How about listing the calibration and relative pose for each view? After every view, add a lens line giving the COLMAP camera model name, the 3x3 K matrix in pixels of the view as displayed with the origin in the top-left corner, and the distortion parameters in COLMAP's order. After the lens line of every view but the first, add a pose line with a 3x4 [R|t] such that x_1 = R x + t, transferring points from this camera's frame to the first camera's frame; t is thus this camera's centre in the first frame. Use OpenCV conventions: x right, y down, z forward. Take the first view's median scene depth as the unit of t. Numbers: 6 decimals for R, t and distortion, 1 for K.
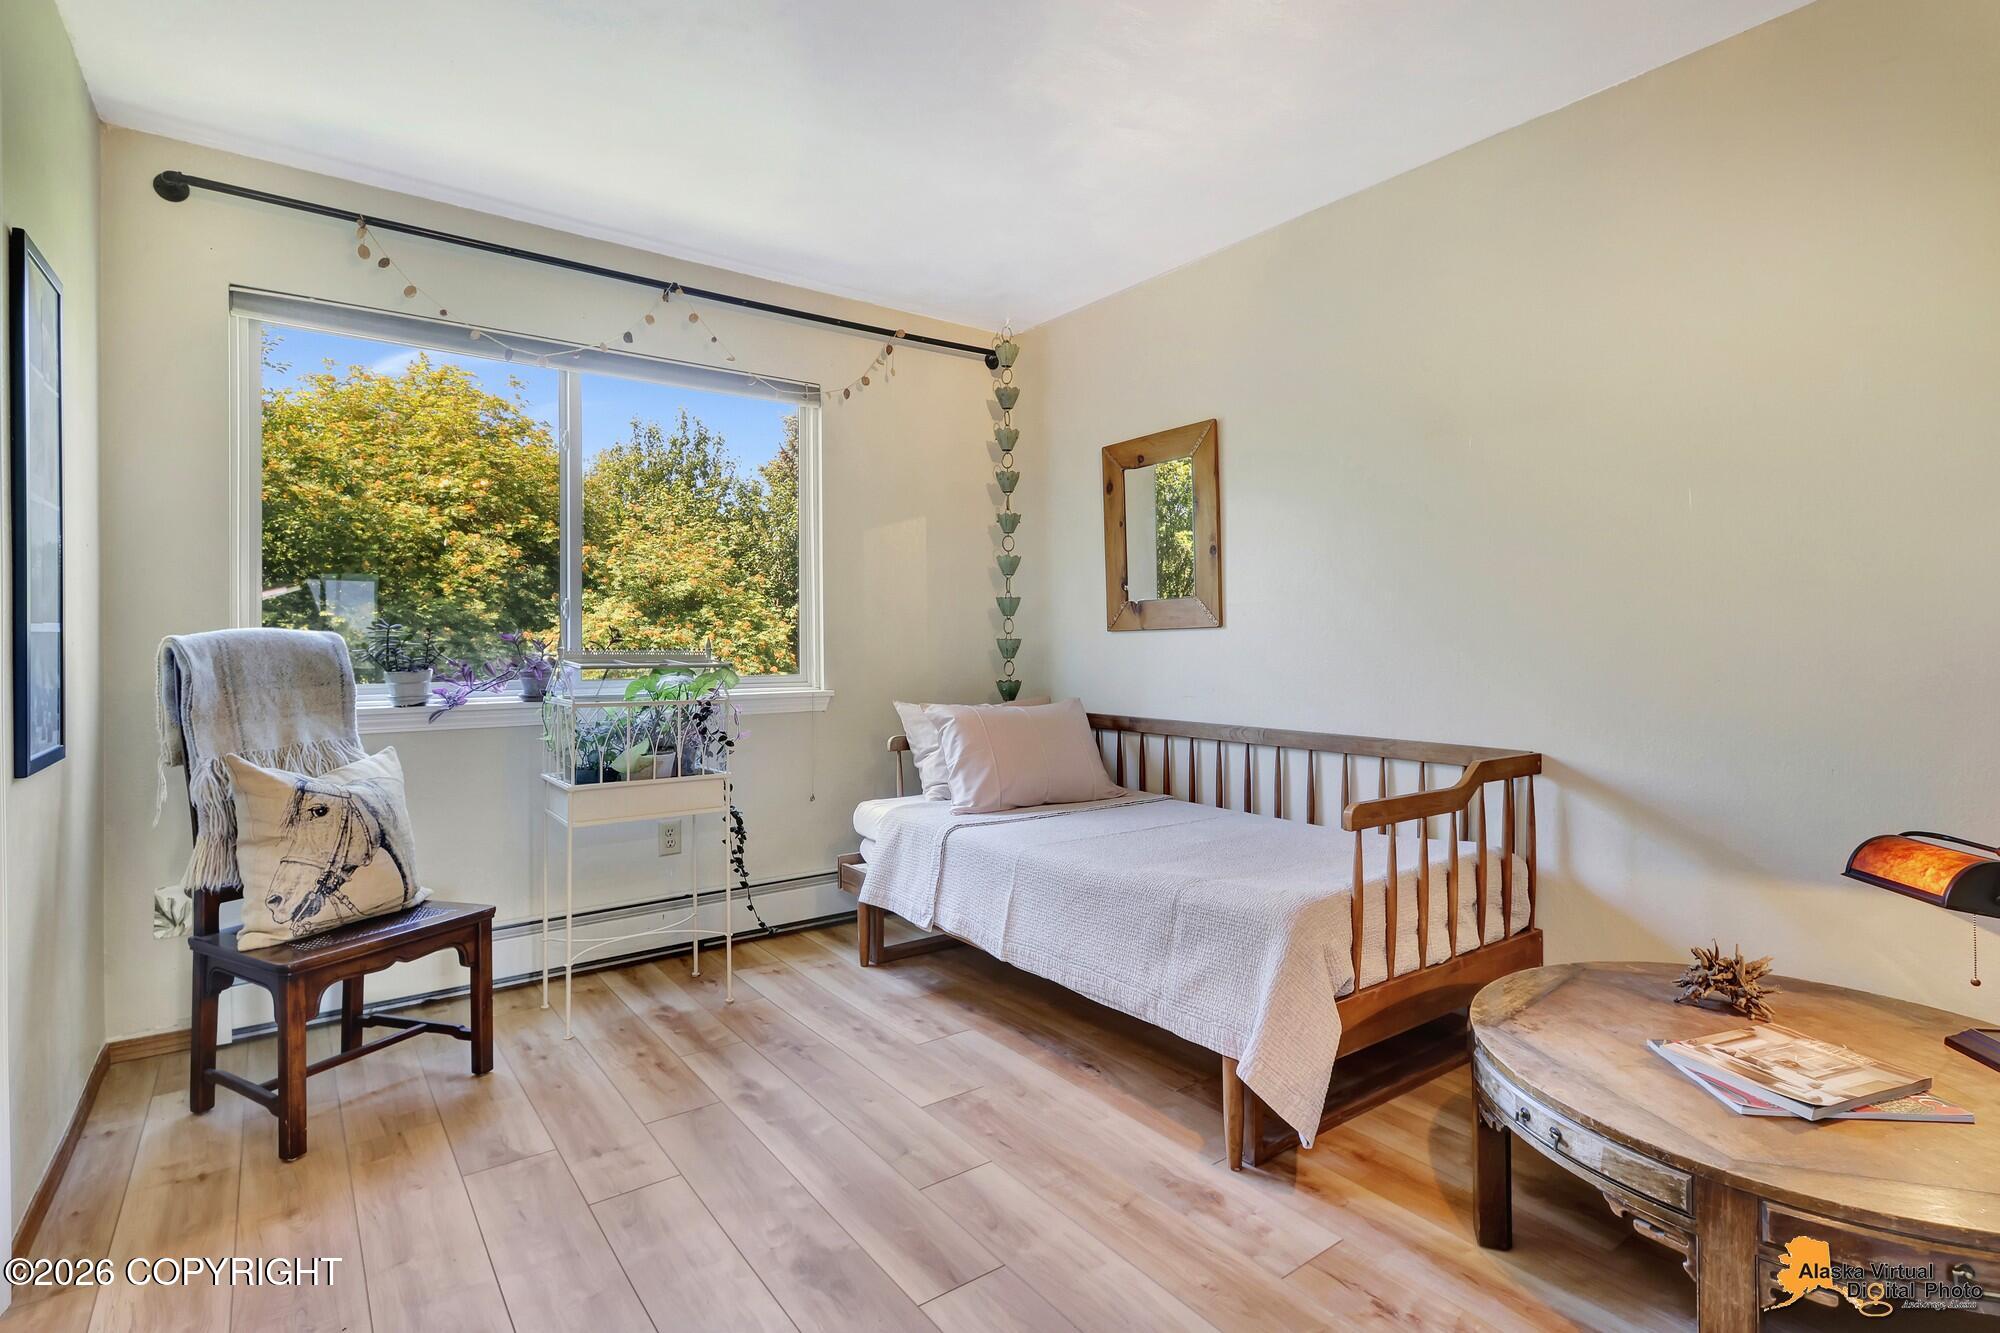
lens RADIAL K [[981.2, 0, 992.4], [0, 981.2, 649.6], [0, 0, 1]] dist [0.019418, -0.009762]
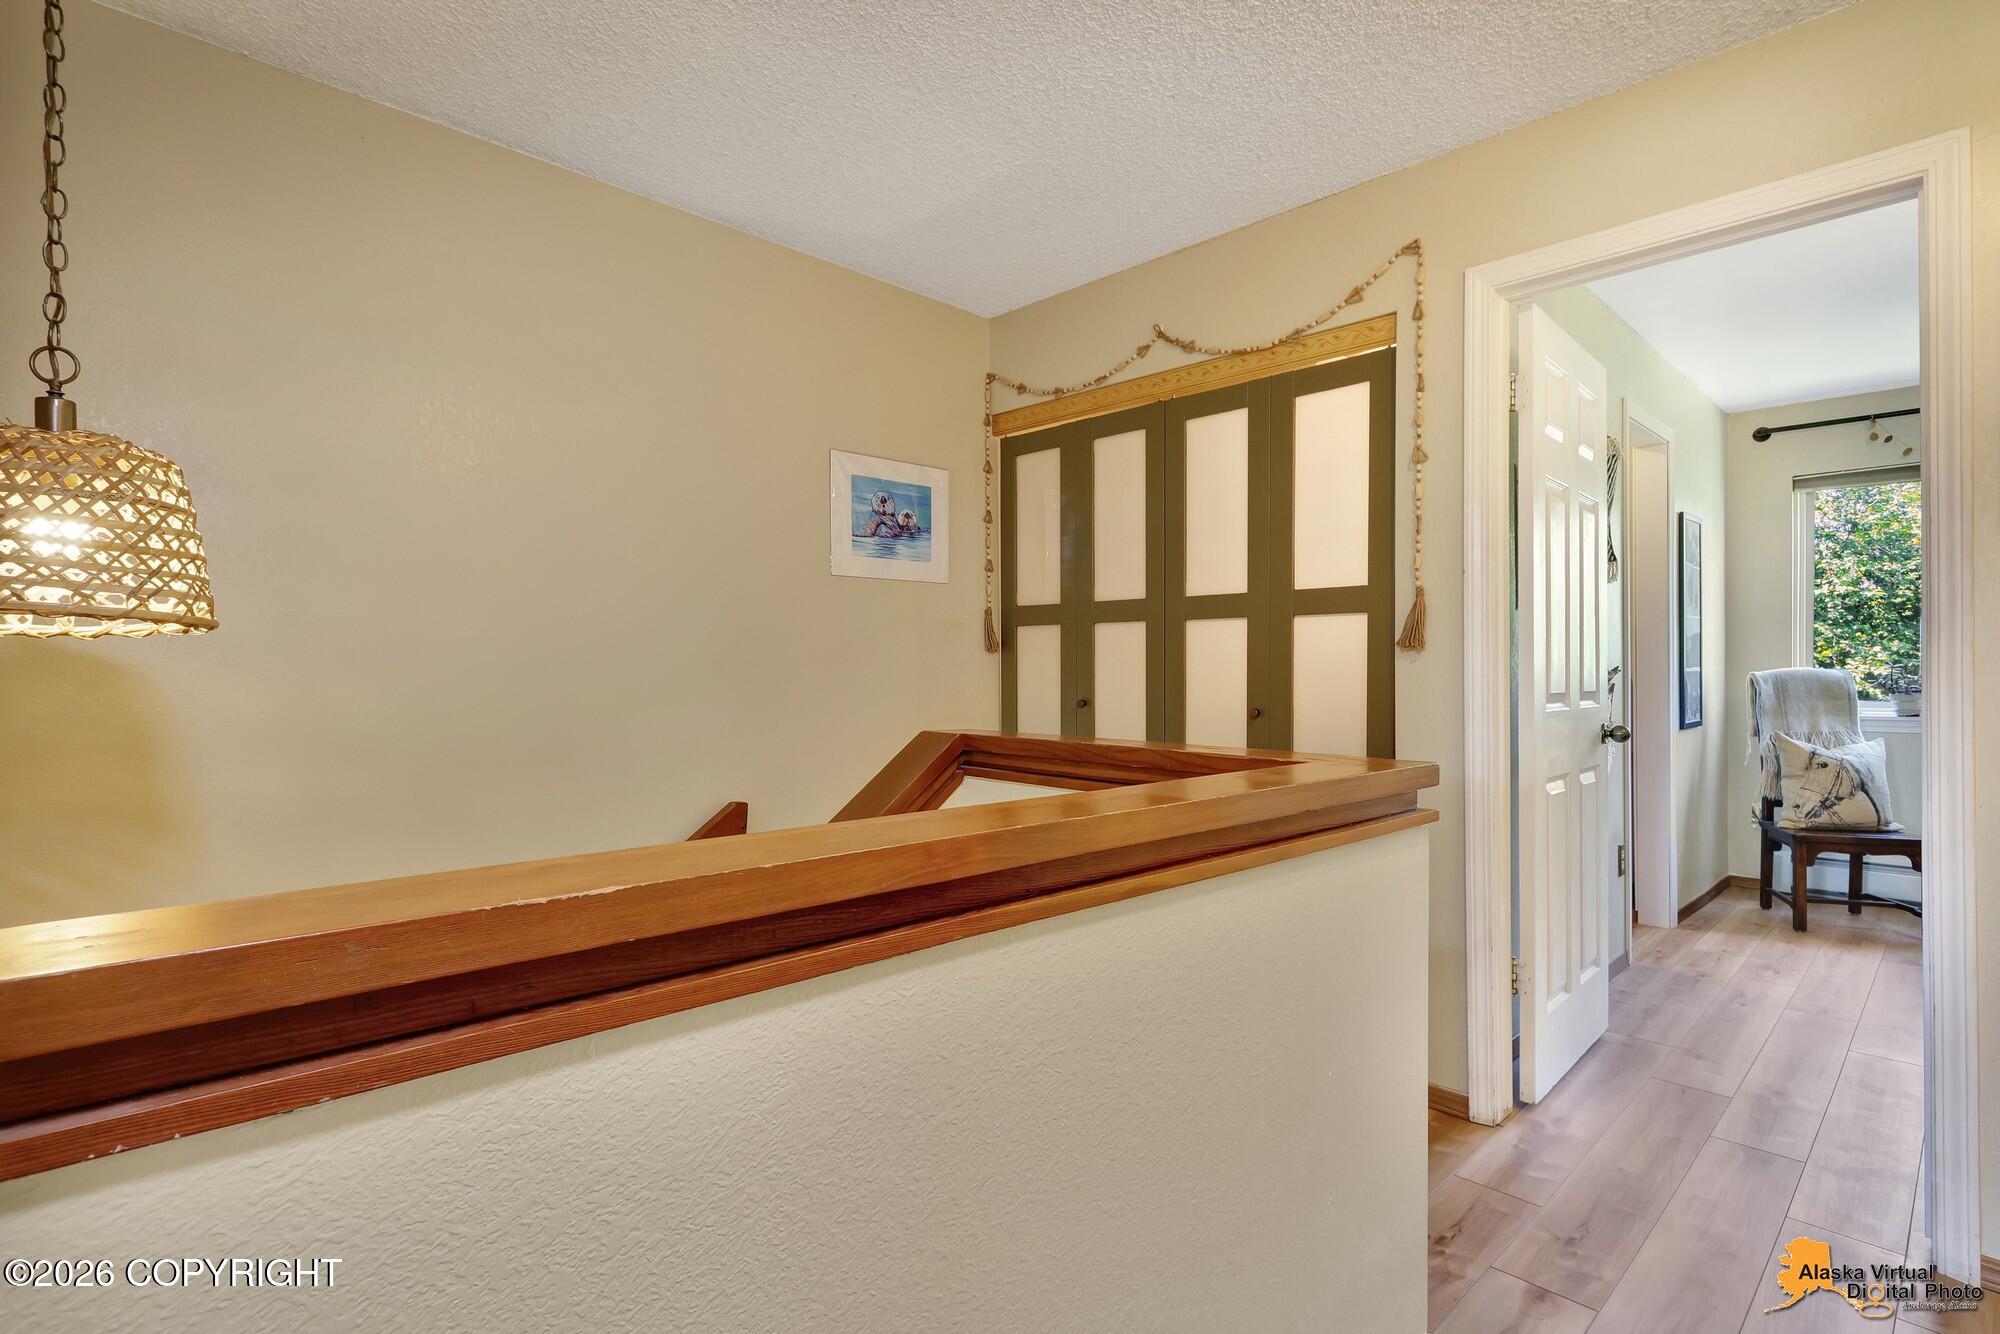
lens RADIAL K [[939.5, 0, 1018.0], [0, 939.5, 665.7], [0, 0, 1]] dist [0.000743, -0.000201]
pose [[0.135145, -0.006988, -0.990801, 0.870329], [-0.006430, 0.999948, -0.007929, -0.002257], [0.990805, 0.007442, 0.135093, -0.748100]]
